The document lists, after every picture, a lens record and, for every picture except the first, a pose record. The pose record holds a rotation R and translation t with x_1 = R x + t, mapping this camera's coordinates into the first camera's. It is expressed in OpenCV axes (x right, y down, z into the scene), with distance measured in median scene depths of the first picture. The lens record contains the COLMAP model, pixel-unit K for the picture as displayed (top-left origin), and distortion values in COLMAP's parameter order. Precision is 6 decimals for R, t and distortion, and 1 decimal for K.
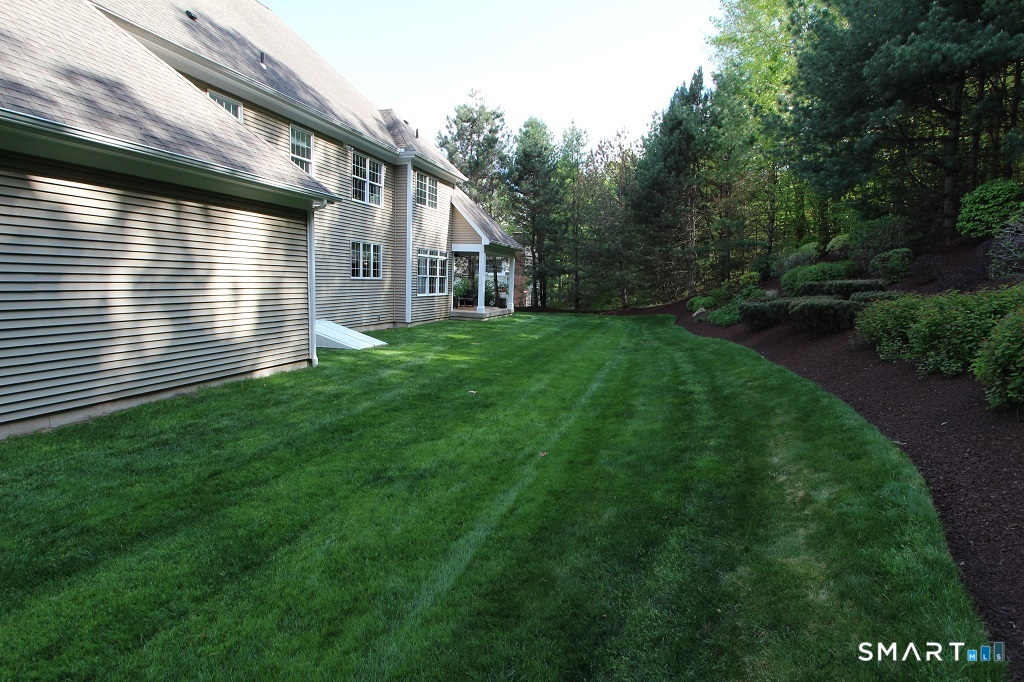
lens RADIAL K [[507.1, 0, 512.9], [0, 507.1, 341.6], [0, 0, 1]] dist [-0.003381, -0.000663]
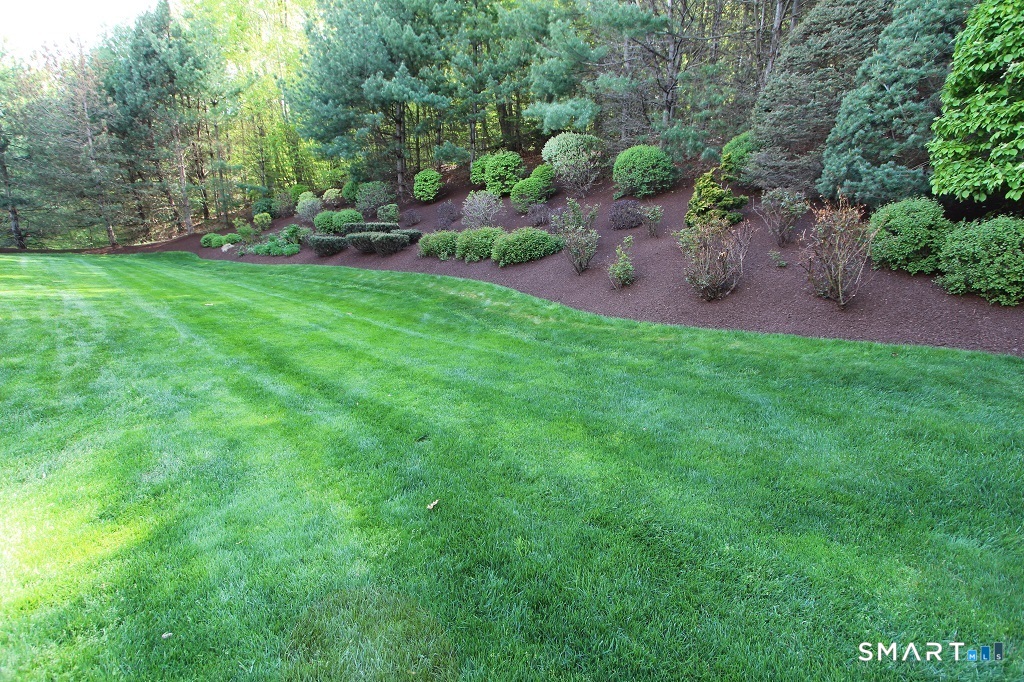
lens RADIAL K [[507.1, 0, 513.4], [0, 507.1, 342.8], [0, 0, 1]] dist [-0.003381, -0.000663]
pose [[0.502298, -0.173994, 0.847008, -0.544248], [0.071778, 0.984555, 0.159683, 0.030312], [-0.861710, -0.019412, 0.507029, -0.212066]]
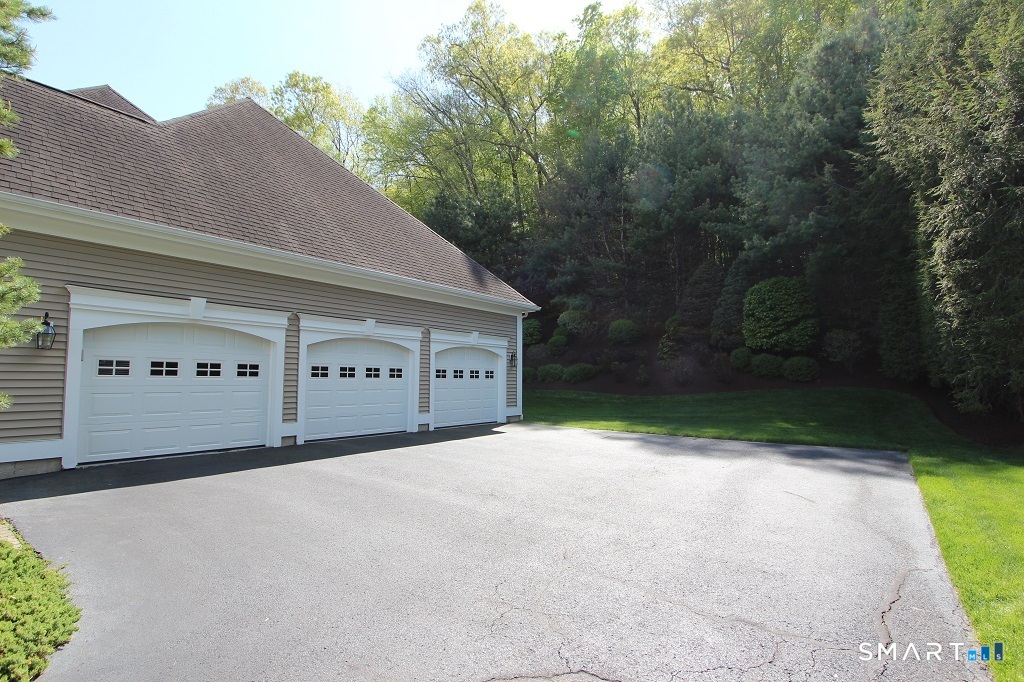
lens RADIAL K [[507.1, 0, 511.5], [0, 507.1, 340.2], [0, 0, 1]] dist [-0.003381, -0.000663]
pose [[0.353821, 0.030968, 0.934801, -1.610107], [0.135036, 0.987289, -0.083818, 0.009266], [-0.925514, 0.155888, 0.345141, -0.184038]]
